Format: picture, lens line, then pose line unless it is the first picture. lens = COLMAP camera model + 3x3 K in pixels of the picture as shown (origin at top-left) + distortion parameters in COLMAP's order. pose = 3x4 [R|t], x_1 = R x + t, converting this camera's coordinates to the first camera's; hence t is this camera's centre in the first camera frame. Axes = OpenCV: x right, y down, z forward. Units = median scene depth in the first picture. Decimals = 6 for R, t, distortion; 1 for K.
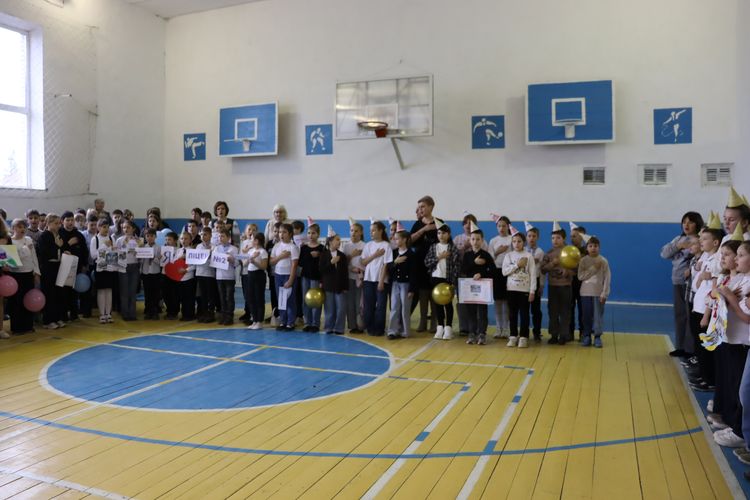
lens RADIAL K [[624.6, 0, 376.0], [0, 624.6, 241.7], [0, 0, 1]] dist [-0.062969, 0.014031]
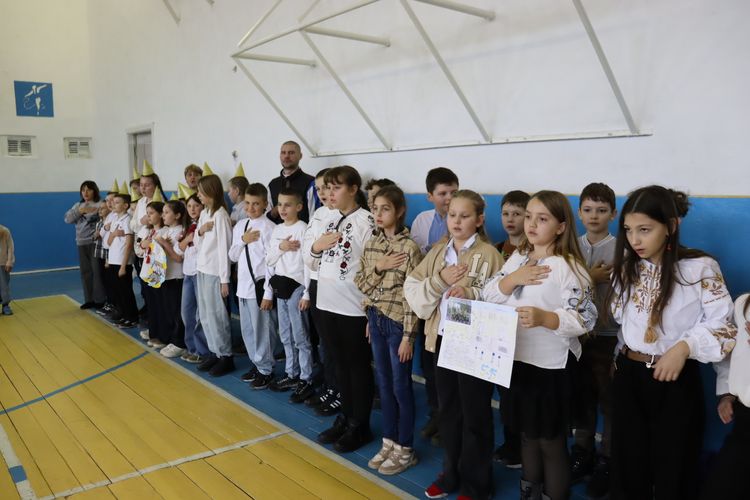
lens RADIAL K [[624.6, 0, 376.0], [0, 624.6, 241.7], [0, 0, 1]] dist [-0.062969, 0.014031]
pose [[0.511283, -0.088250, 0.854869, -0.199011], [0.048513, 0.996091, 0.073813, 0.005525], [-0.858042, 0.003733, 0.513566, -0.041374]]
